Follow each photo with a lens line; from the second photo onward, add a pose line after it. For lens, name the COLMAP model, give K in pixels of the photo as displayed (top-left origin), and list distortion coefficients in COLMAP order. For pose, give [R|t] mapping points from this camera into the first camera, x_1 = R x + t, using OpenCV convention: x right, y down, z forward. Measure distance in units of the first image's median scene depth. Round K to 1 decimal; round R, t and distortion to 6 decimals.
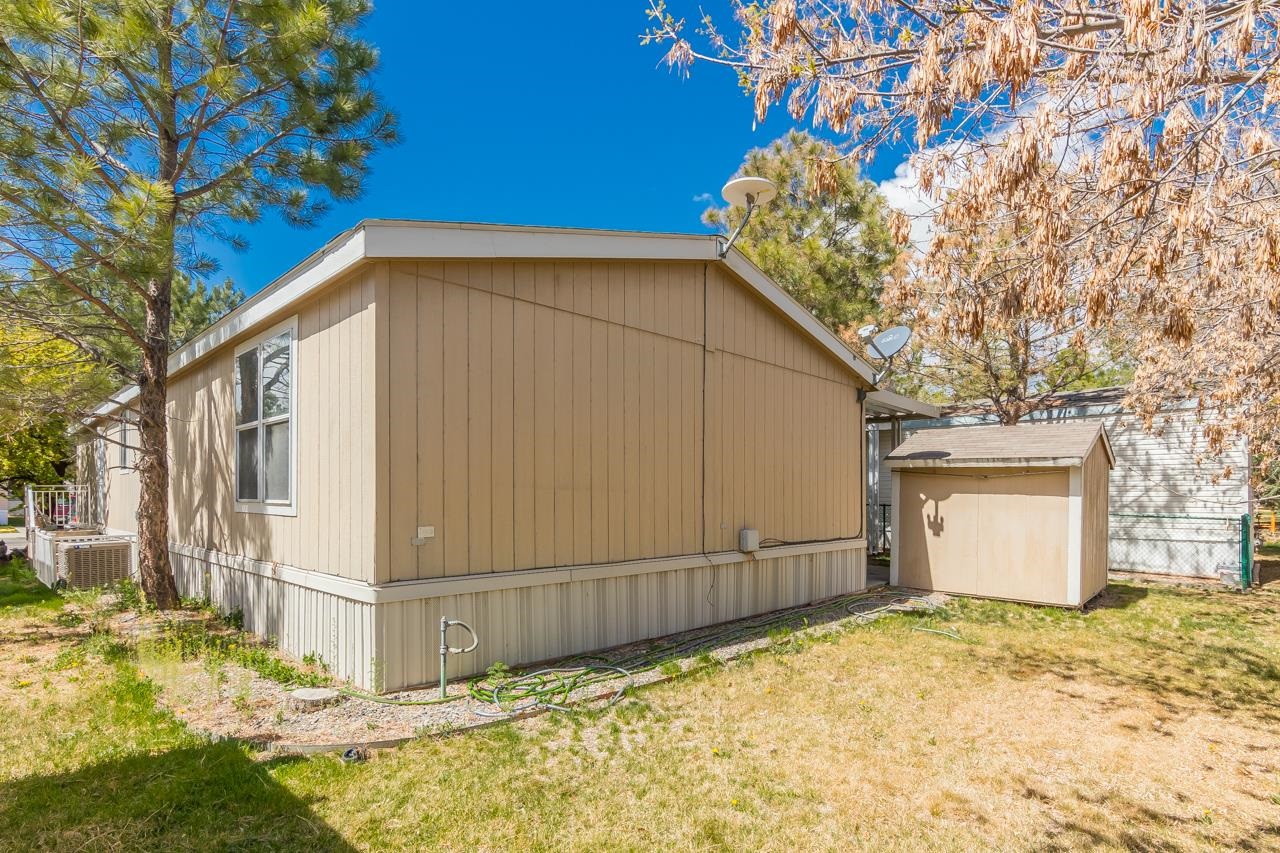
lens RADIAL K [[661.0, 0, 648.4], [0, 661.0, 497.6], [0, 0, 1]] dist [-0.016357, 0.012778]
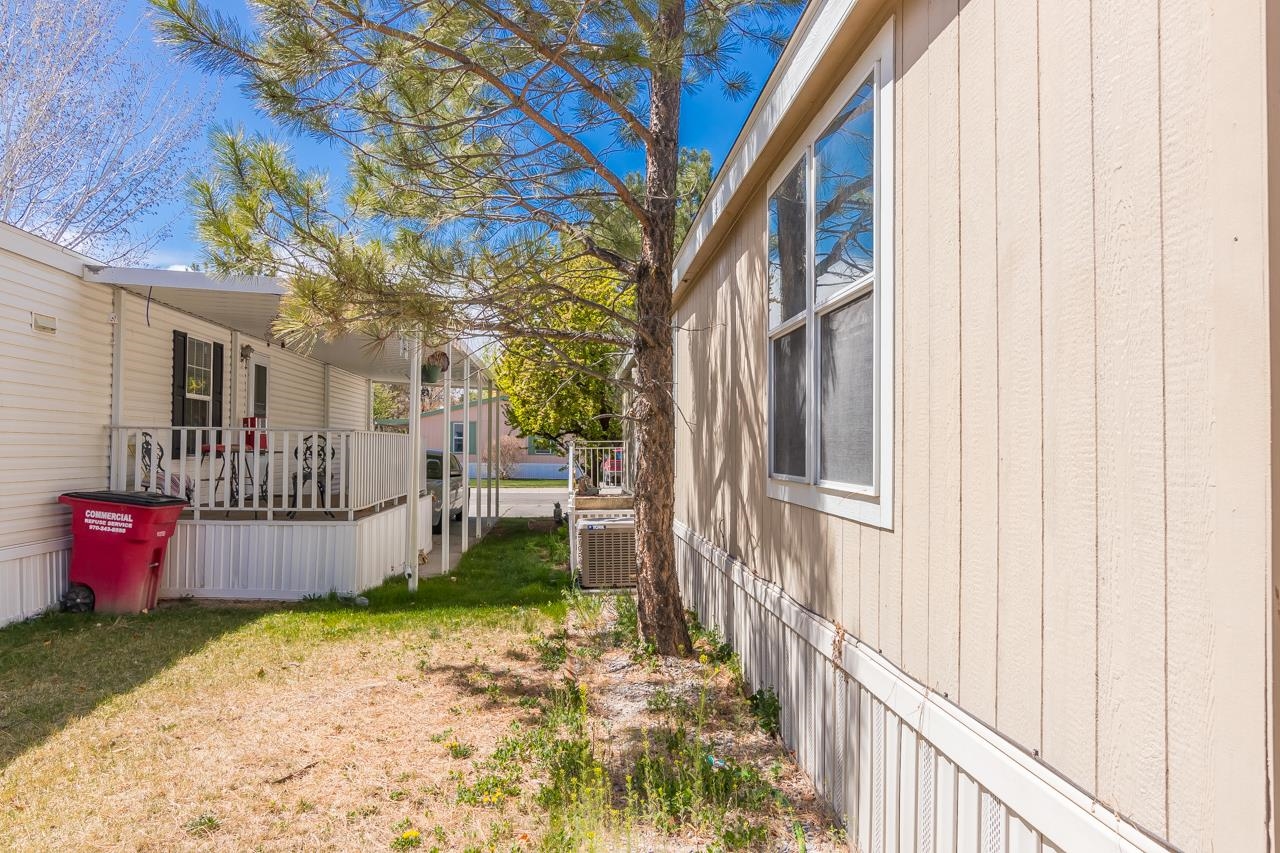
lens RADIAL K [[883.5, 0, 640.2], [0, 883.5, 427.9], [0, 0, 1]] dist [-0.026483, 0.019101]
pose [[0.749232, -0.013096, -0.662178, -0.231069], [-0.005209, 0.999657, -0.025665, -0.013629], [0.662287, 0.022678, 0.748907, 0.392313]]
